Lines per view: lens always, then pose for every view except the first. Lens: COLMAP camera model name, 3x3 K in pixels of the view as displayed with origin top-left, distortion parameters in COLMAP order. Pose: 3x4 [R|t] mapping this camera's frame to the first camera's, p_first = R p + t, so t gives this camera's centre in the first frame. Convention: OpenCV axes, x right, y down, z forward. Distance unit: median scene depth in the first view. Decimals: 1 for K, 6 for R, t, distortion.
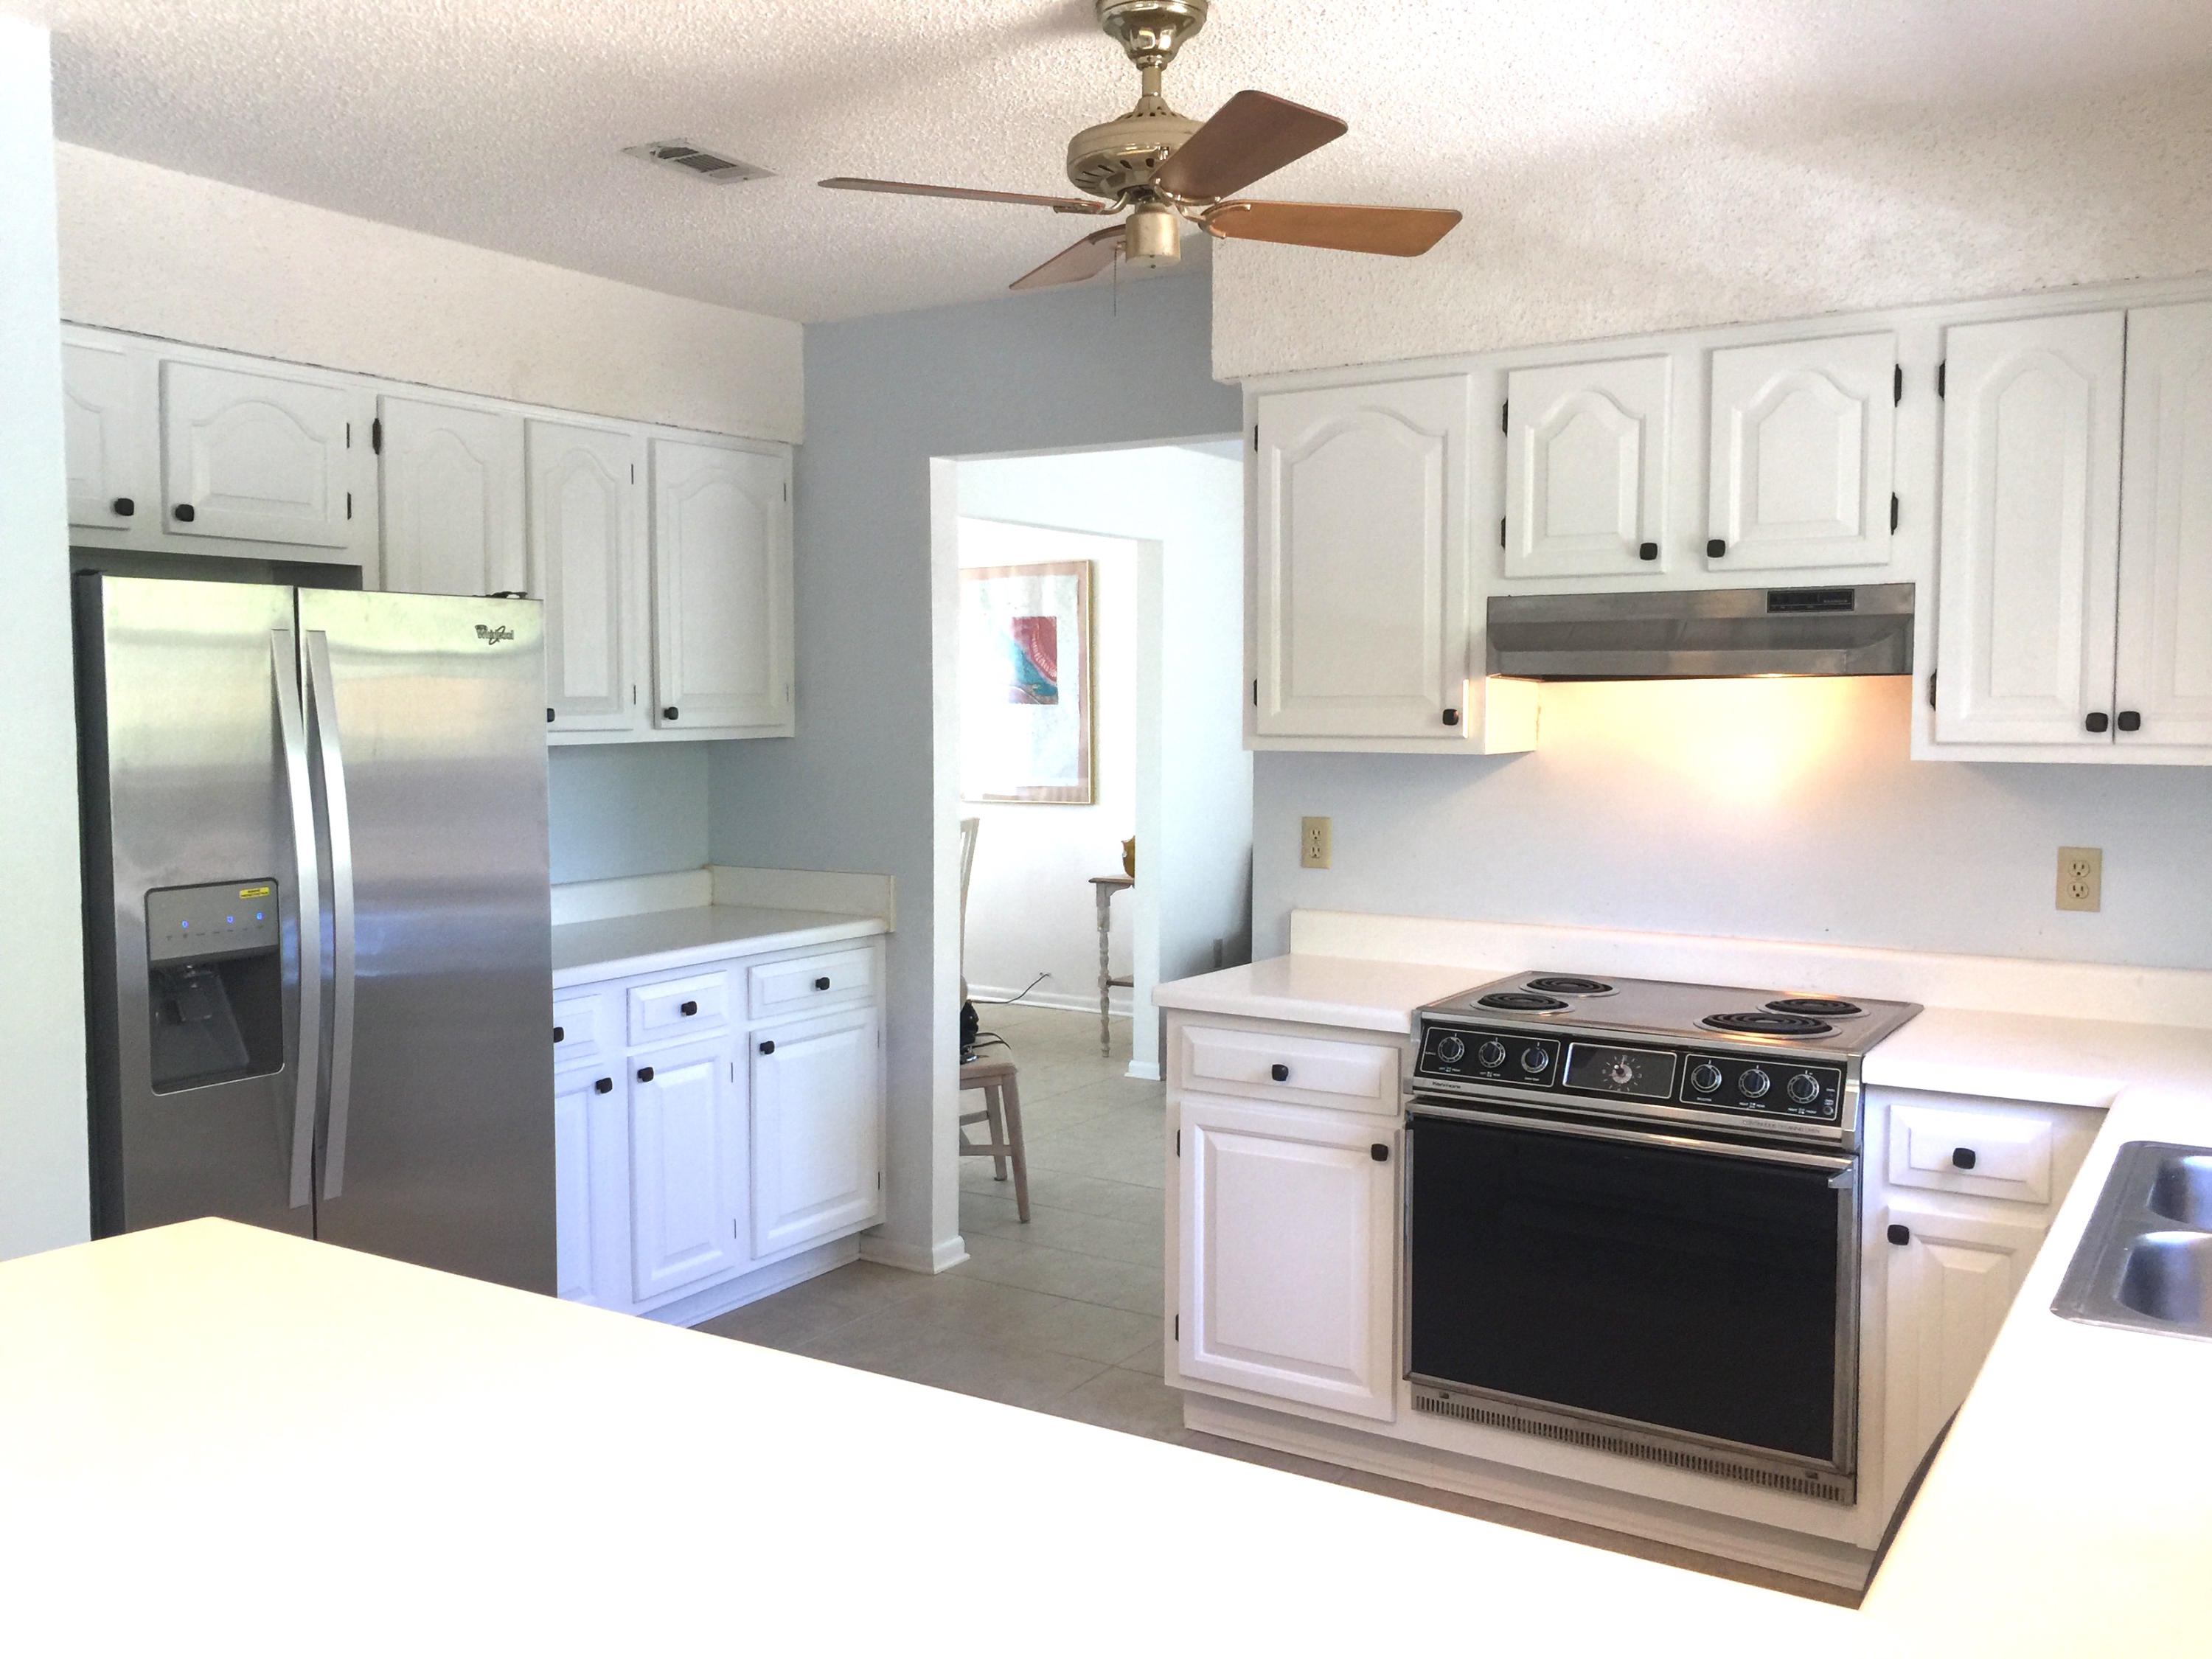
lens RADIAL K [[1882.1, 0, 1106.0], [0, 1882.1, 829.5], [0, 0, 1]] dist [0.090323, -0.110934]
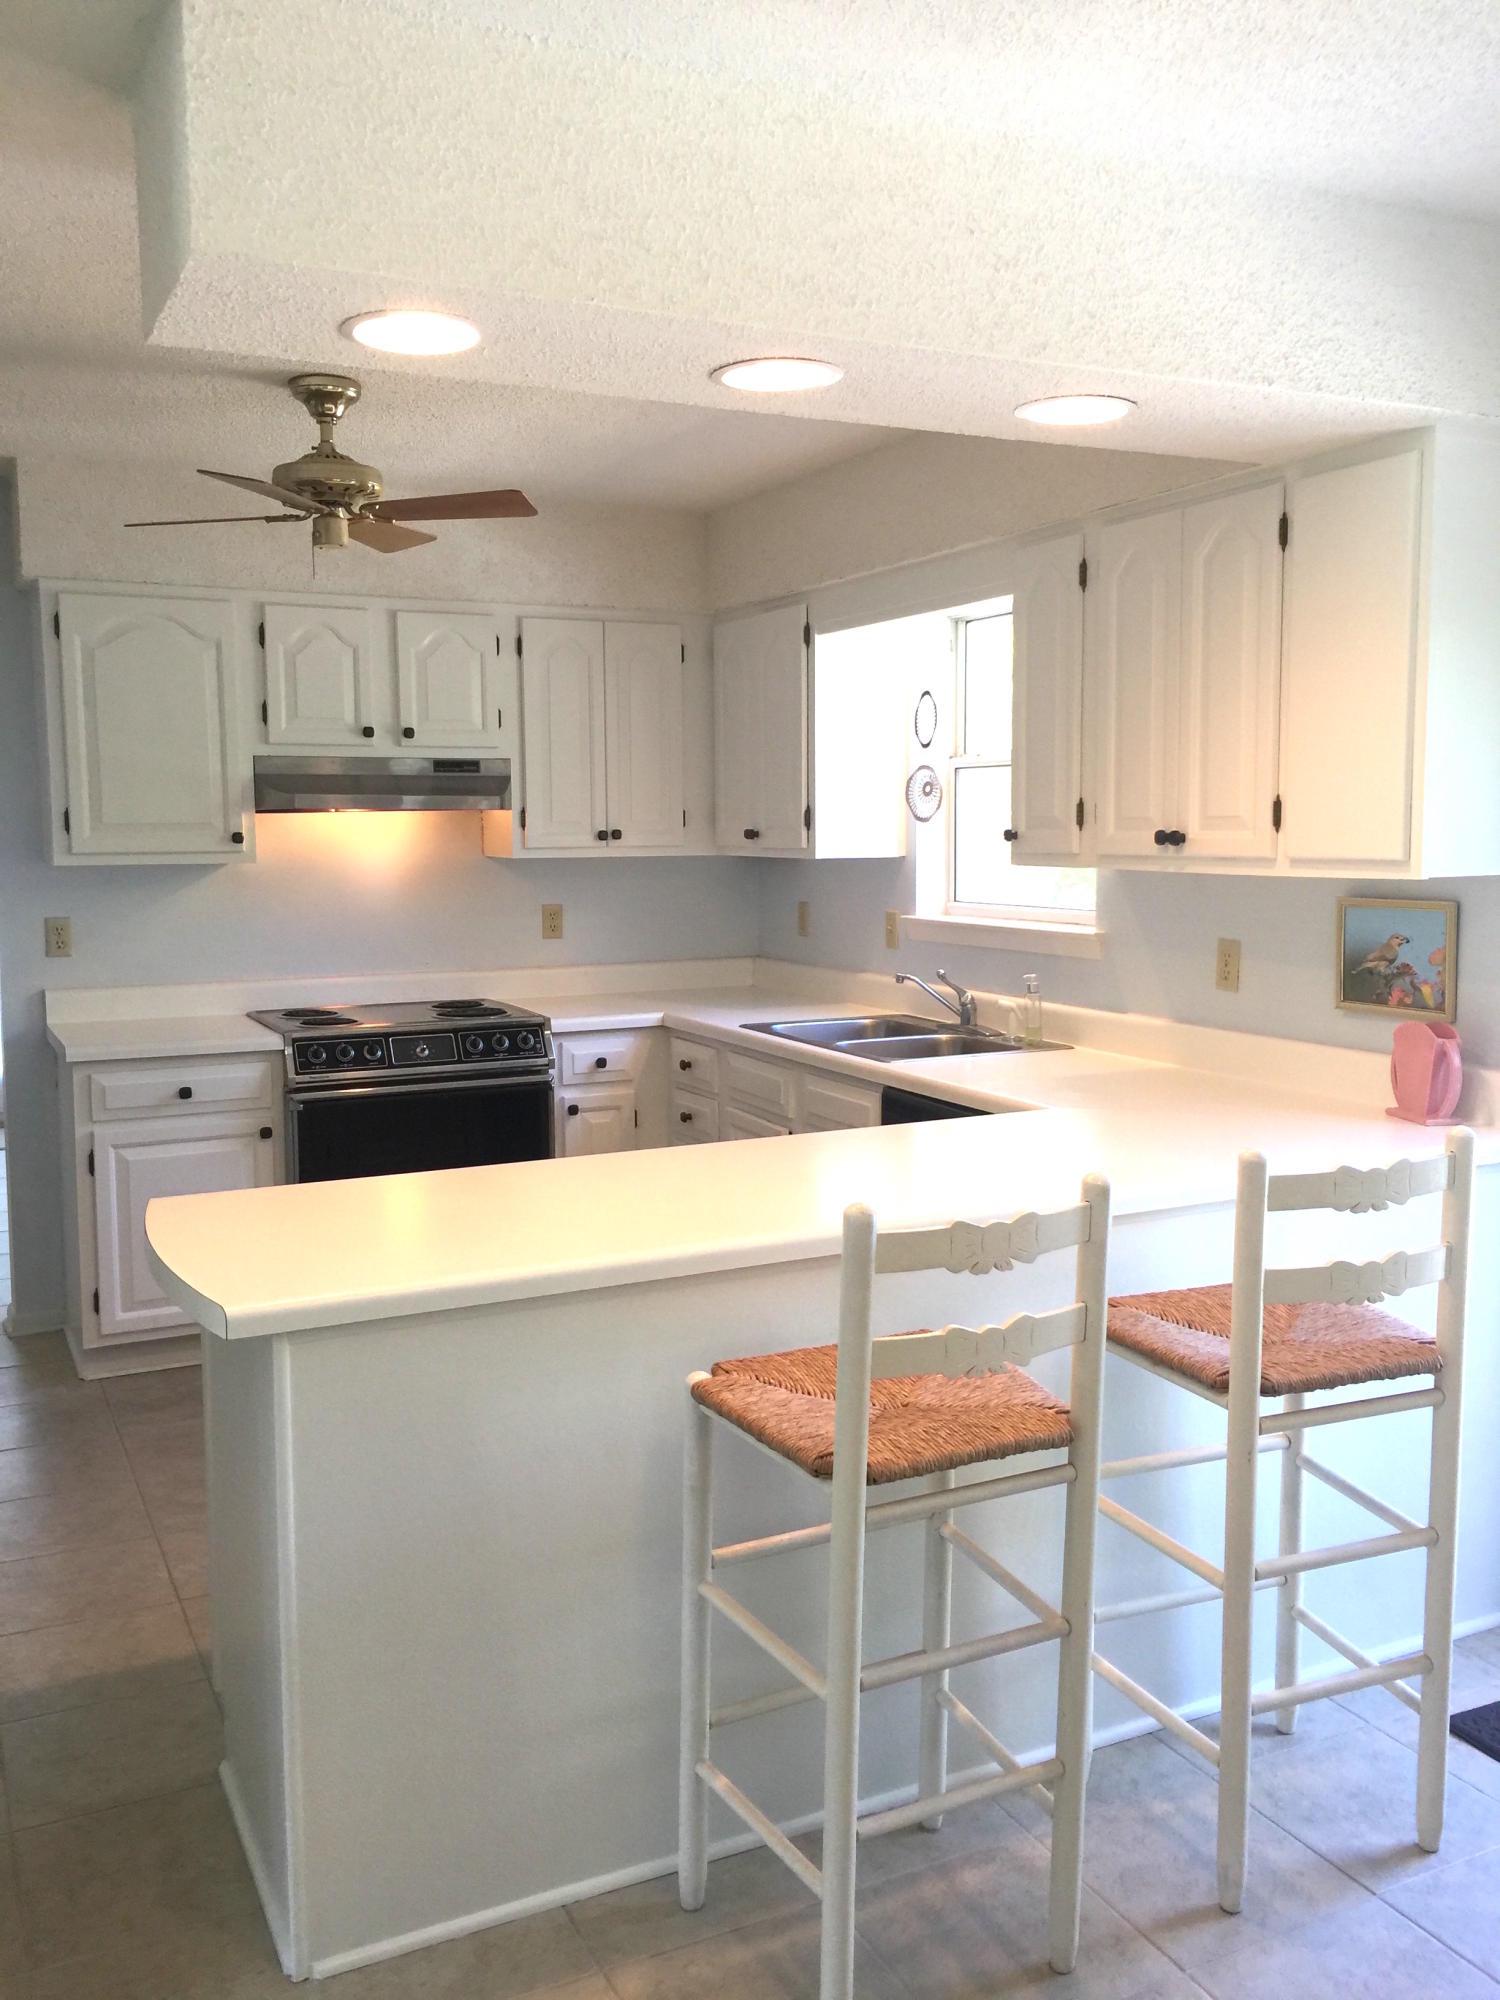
lens RADIAL K [[1701.8, 0, 750.0], [0, 1701.8, 1000.0], [0, 0, 1]] dist [0.090323, -0.110934]
pose [[0.532943, -0.094969, 0.840805, -0.788567], [0.067700, 0.995282, 0.069505, -0.000235], [-0.843439, 0.019881, 0.536858, -0.042416]]
